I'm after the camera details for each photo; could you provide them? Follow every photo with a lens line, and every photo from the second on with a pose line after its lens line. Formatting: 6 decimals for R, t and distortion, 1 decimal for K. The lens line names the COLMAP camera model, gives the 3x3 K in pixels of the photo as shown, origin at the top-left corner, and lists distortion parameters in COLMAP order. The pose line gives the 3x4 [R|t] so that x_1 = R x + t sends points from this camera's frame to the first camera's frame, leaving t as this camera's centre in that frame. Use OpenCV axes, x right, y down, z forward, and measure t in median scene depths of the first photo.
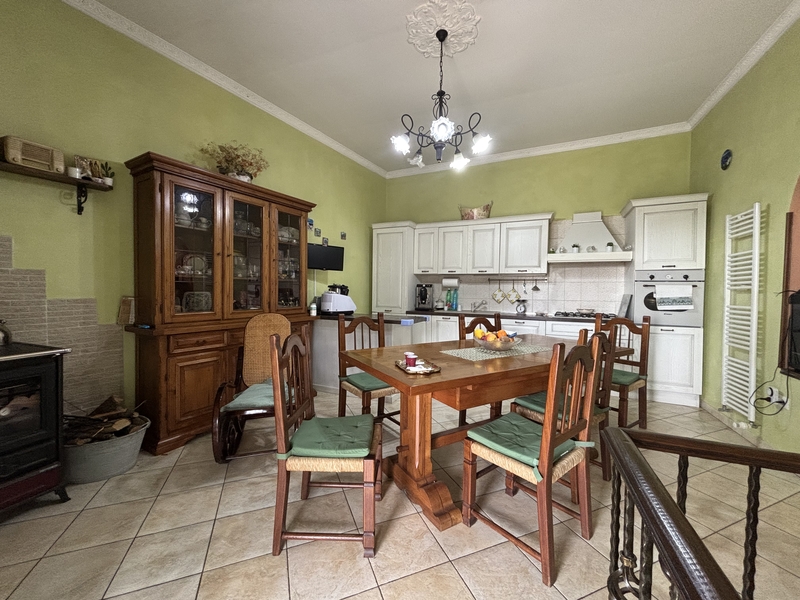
lens RADIAL K [[321.1, 0, 400.4], [0, 321.1, 297.3], [0, 0, 1]] dist [0.001402, -0.000805]
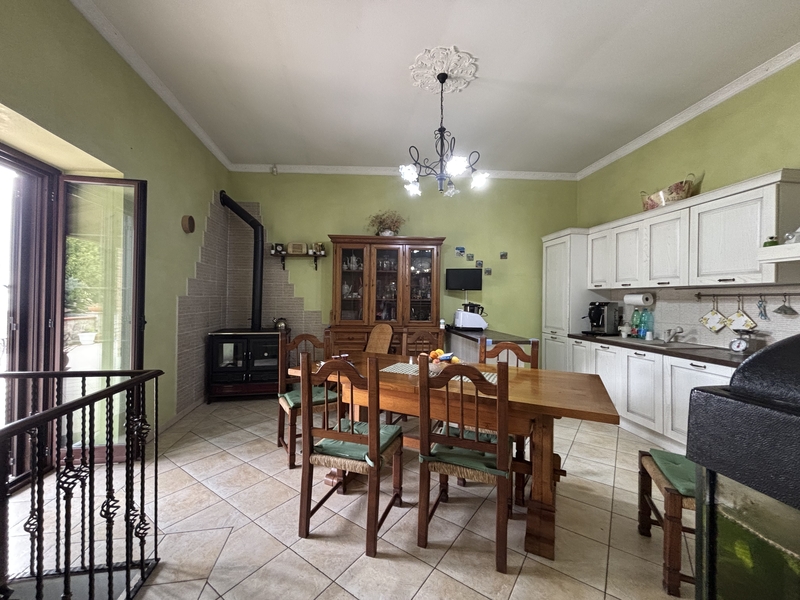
lens RADIAL K [[321.1, 0, 400.4], [0, 321.1, 297.3], [0, 0, 1]] dist [0.001402, -0.000805]
pose [[0.539945, -0.012466, -0.841608, 0.567467], [-0.026205, 0.999157, -0.031611, -0.017153], [0.841292, 0.039123, 0.539163, 0.186218]]
